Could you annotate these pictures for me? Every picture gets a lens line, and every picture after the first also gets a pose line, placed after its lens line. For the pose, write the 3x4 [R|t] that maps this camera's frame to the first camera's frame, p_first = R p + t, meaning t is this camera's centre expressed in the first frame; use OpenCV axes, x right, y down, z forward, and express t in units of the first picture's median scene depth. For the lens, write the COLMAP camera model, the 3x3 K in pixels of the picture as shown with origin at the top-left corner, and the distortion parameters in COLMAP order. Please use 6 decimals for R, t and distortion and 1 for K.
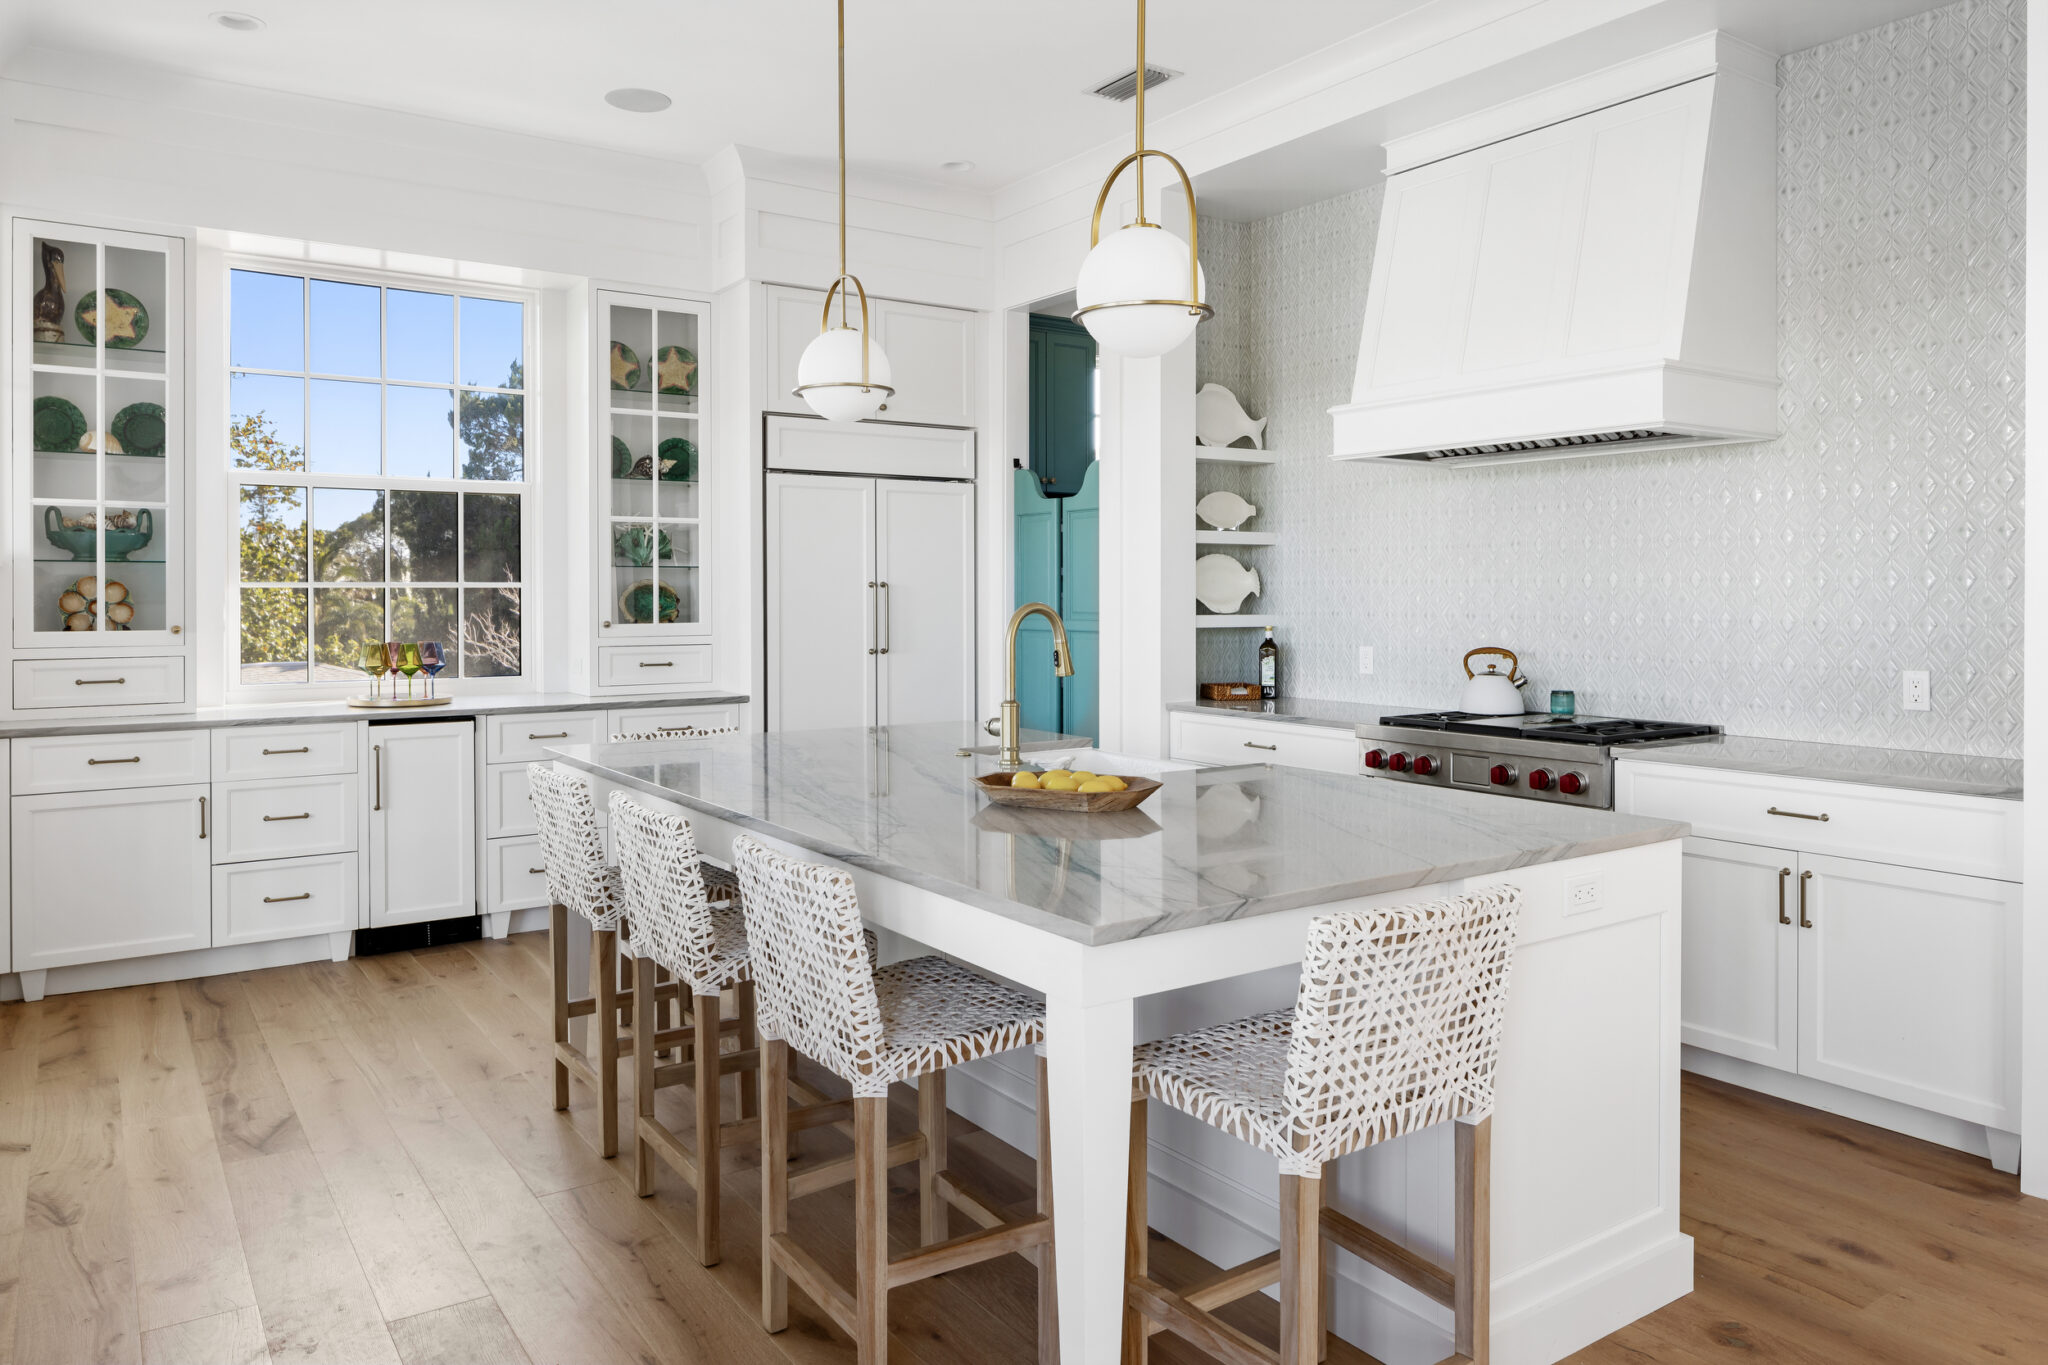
lens RADIAL K [[1394.5, 0, 994.5], [0, 1394.5, 588.2], [0, 0, 1]] dist [-0.002126, 0.000557]
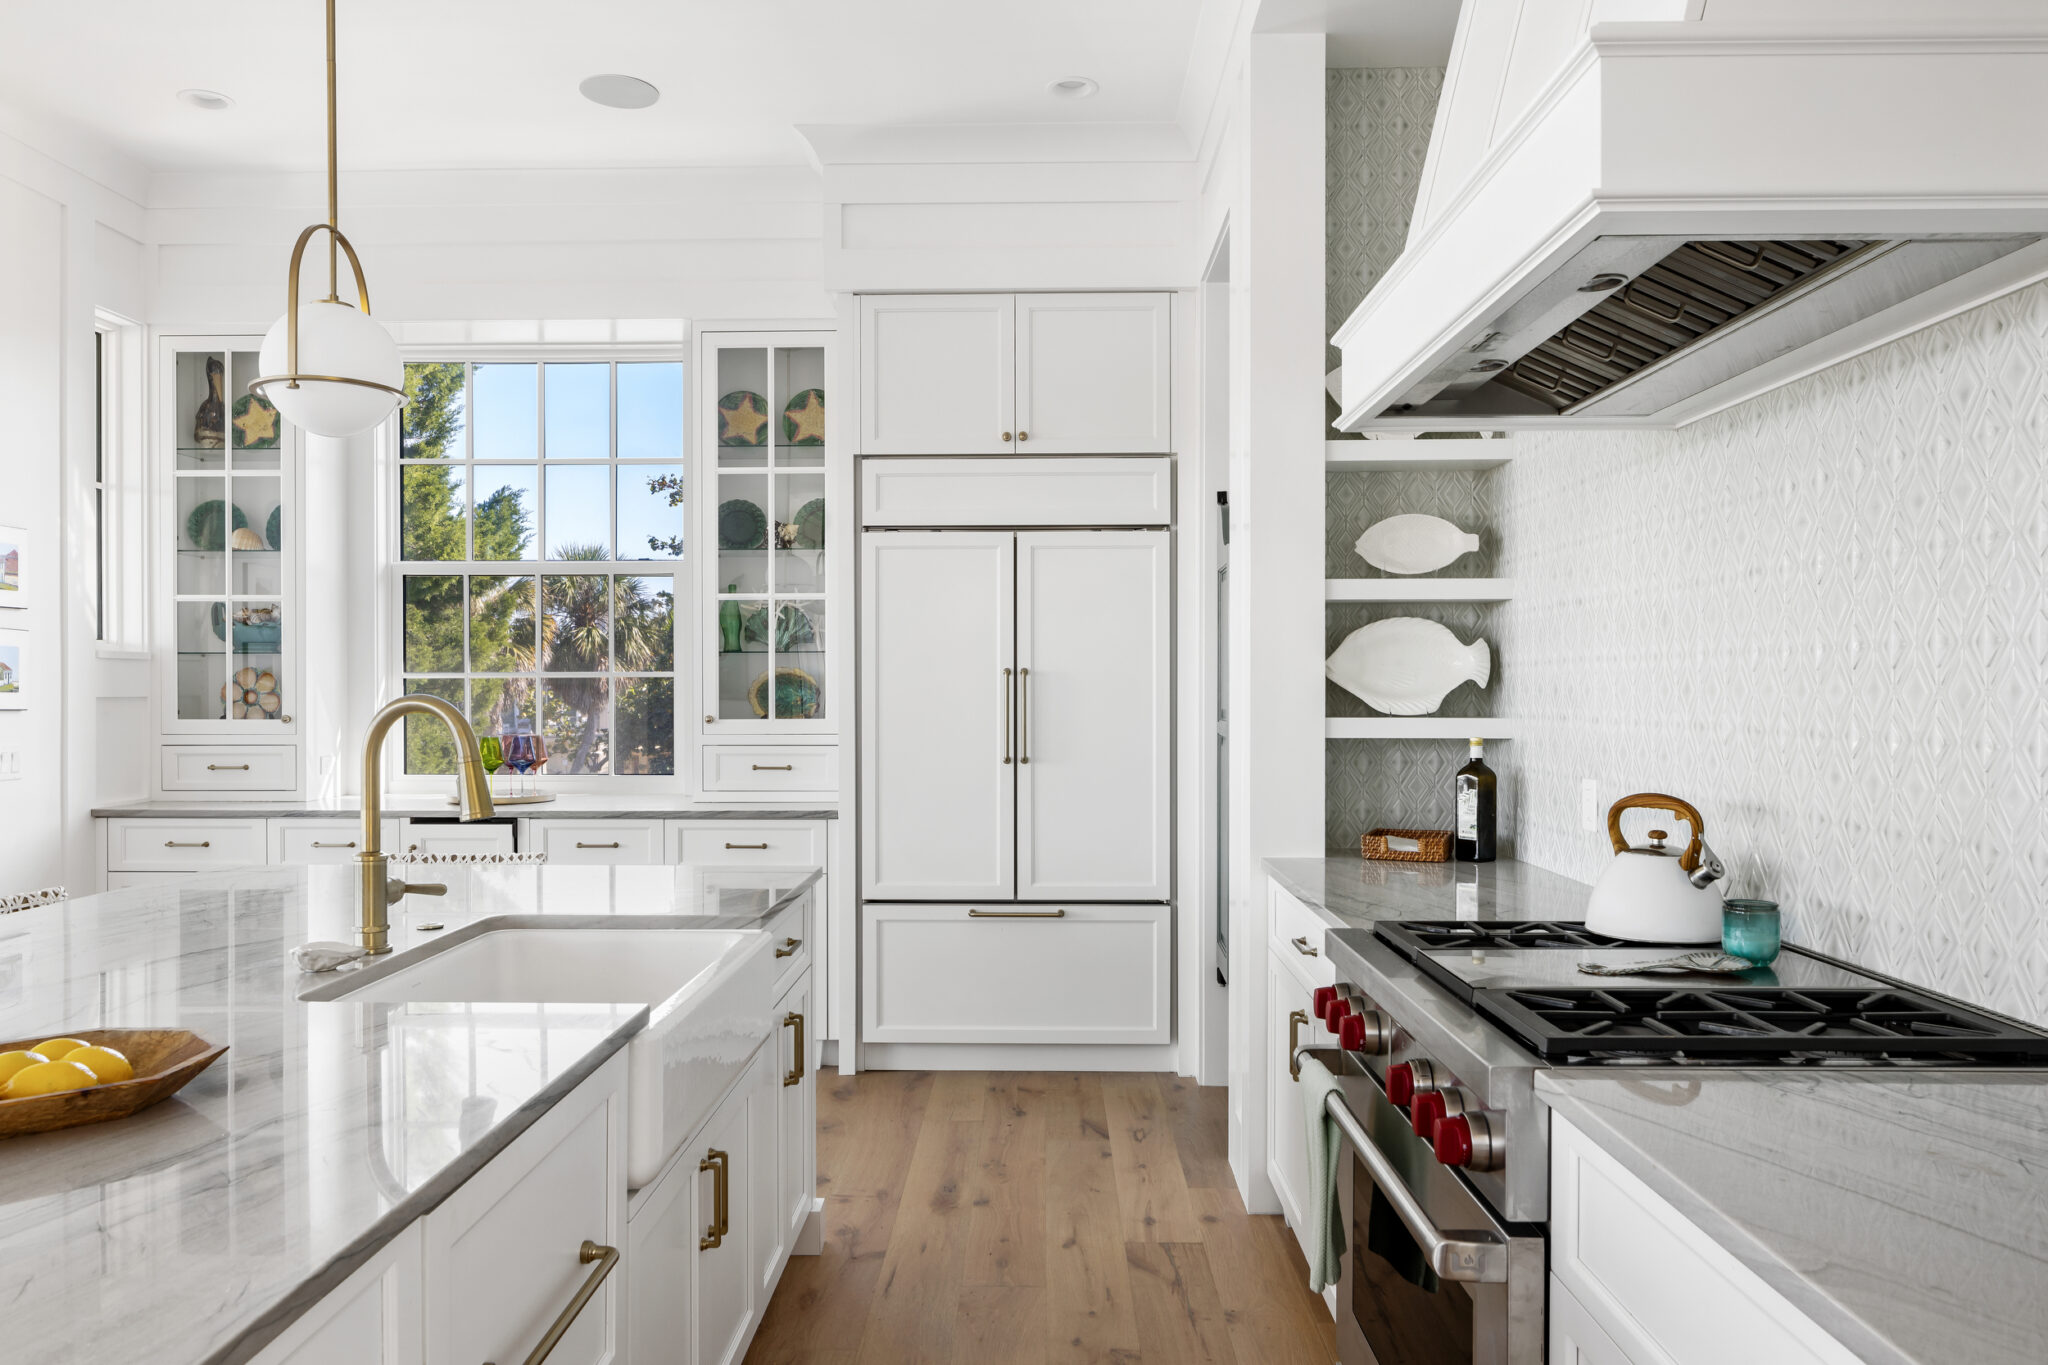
lens RADIAL K [[1394.5, 0, 1017.7], [0, 1394.5, 689.7], [0, 0, 1]] dist [-0.002126, 0.000557]
pose [[0.814652, 0.000942, -0.579950, 0.379014], [0.002141, 0.999987, 0.004632, 0.003926], [0.579946, -0.005015, 0.814639, 0.411426]]
